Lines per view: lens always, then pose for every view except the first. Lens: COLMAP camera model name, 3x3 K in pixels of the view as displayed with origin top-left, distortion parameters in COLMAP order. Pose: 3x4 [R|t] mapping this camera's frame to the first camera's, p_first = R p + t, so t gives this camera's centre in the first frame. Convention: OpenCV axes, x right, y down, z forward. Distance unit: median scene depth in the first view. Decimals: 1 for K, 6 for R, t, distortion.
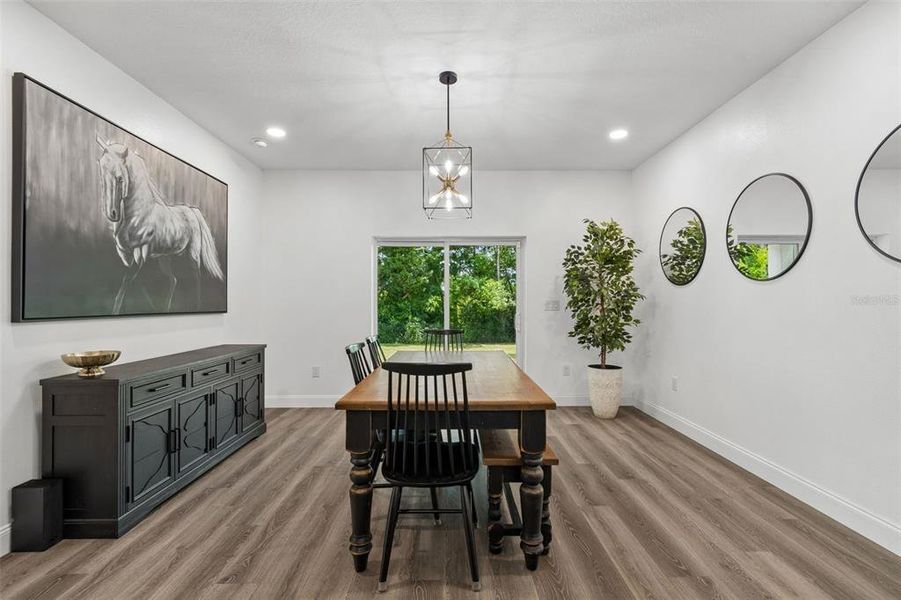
lens RADIAL K [[400.5, 0, 458.3], [0, 400.5, 299.5], [0, 0, 1]] dist [-0.000177, -0.000125]
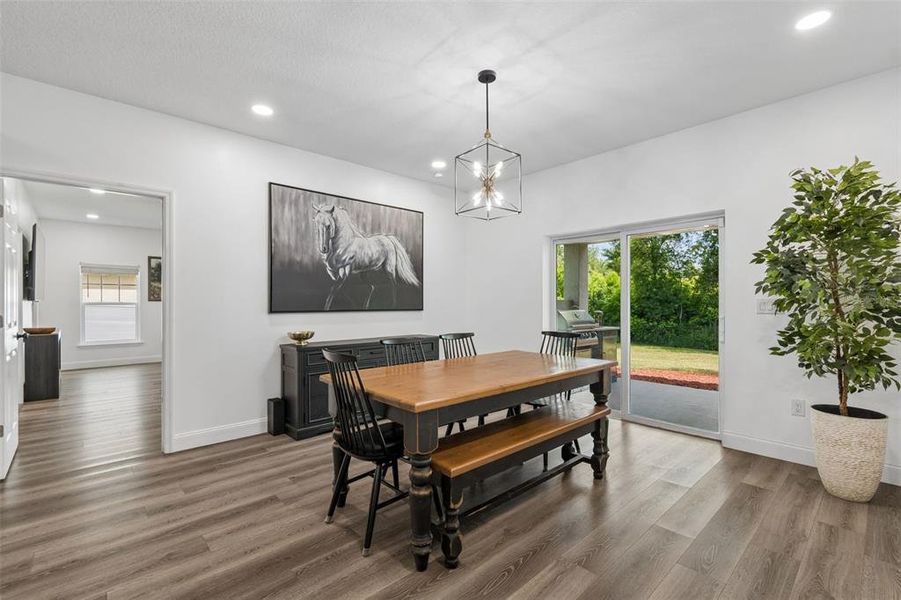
lens RADIAL K [[420.2, 0, 479.8], [0, 420.2, 302.5], [0, 0, 1]] dist [0.002534, 0.000226]
pose [[0.665644, 0.000577, -0.746270, 0.745382], [0.007402, 0.999945, 0.007376, -0.001830], [0.746233, -0.010434, 0.665603, 0.290021]]
